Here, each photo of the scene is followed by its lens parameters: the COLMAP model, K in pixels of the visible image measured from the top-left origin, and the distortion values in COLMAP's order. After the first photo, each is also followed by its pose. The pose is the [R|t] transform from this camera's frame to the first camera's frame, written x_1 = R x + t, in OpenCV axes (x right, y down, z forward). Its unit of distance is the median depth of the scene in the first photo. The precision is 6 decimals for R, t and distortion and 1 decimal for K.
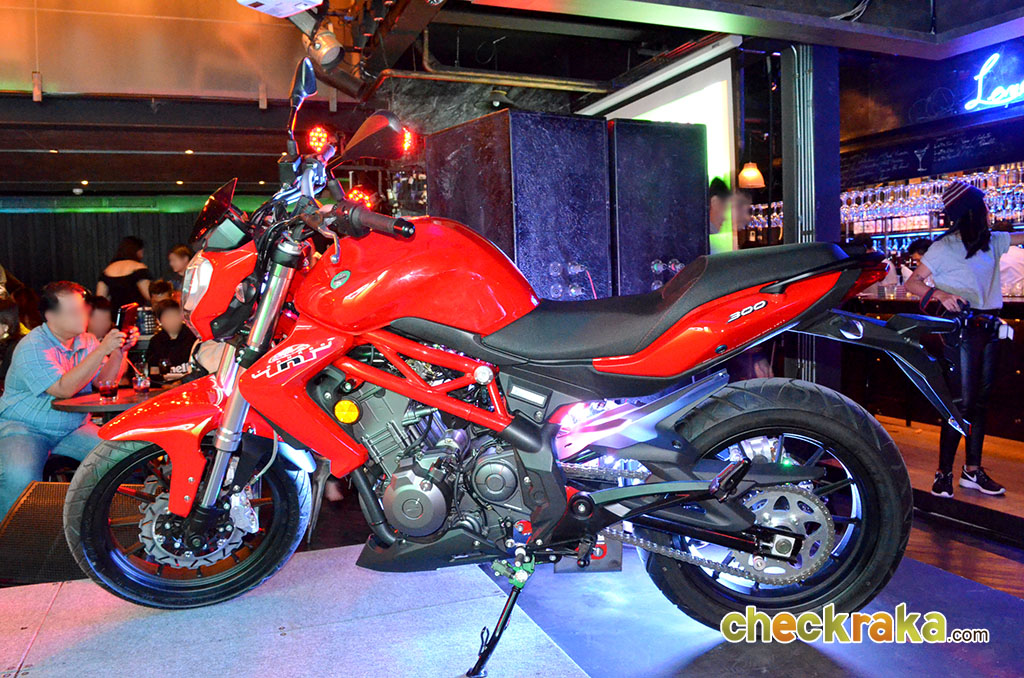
lens RADIAL K [[802.6, 0, 513.0], [0, 802.6, 340.2], [0, 0, 1]] dist [-0.004218, -0.000163]
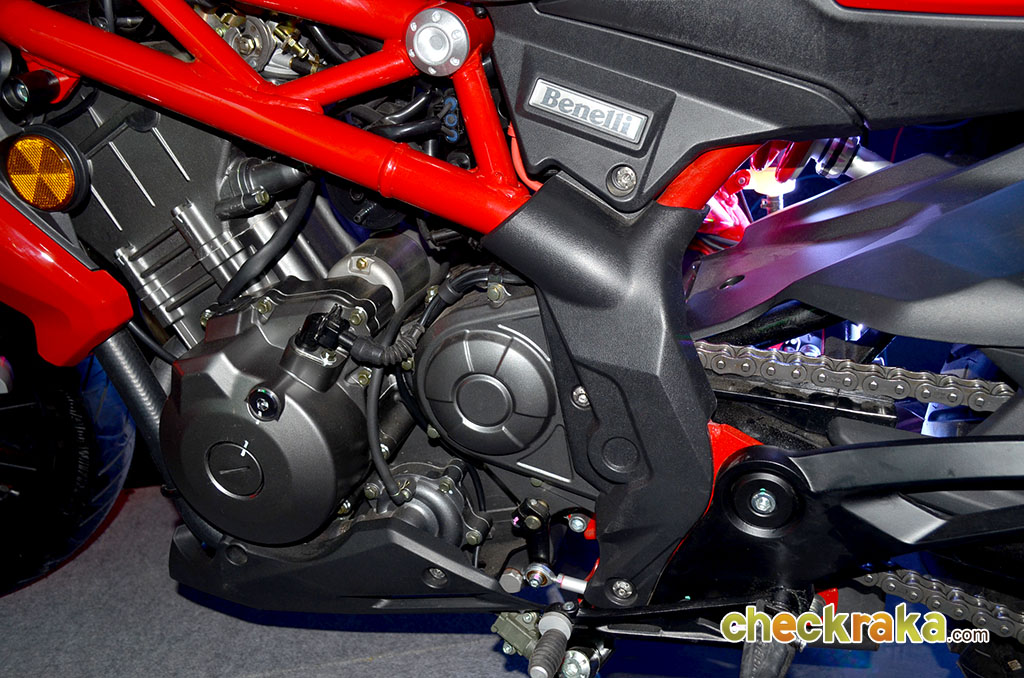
lens RADIAL K [[1053.2, 0, 512.4], [0, 1053.2, 338.0], [0, 0, 1]] dist [-0.002799, 0.000000]
pose [[0.992904, 0.027763, -0.115629, 0.037211], [-0.010419, 0.988936, 0.147977, 0.092826], [0.118458, -0.145723, 0.982208, 0.608475]]
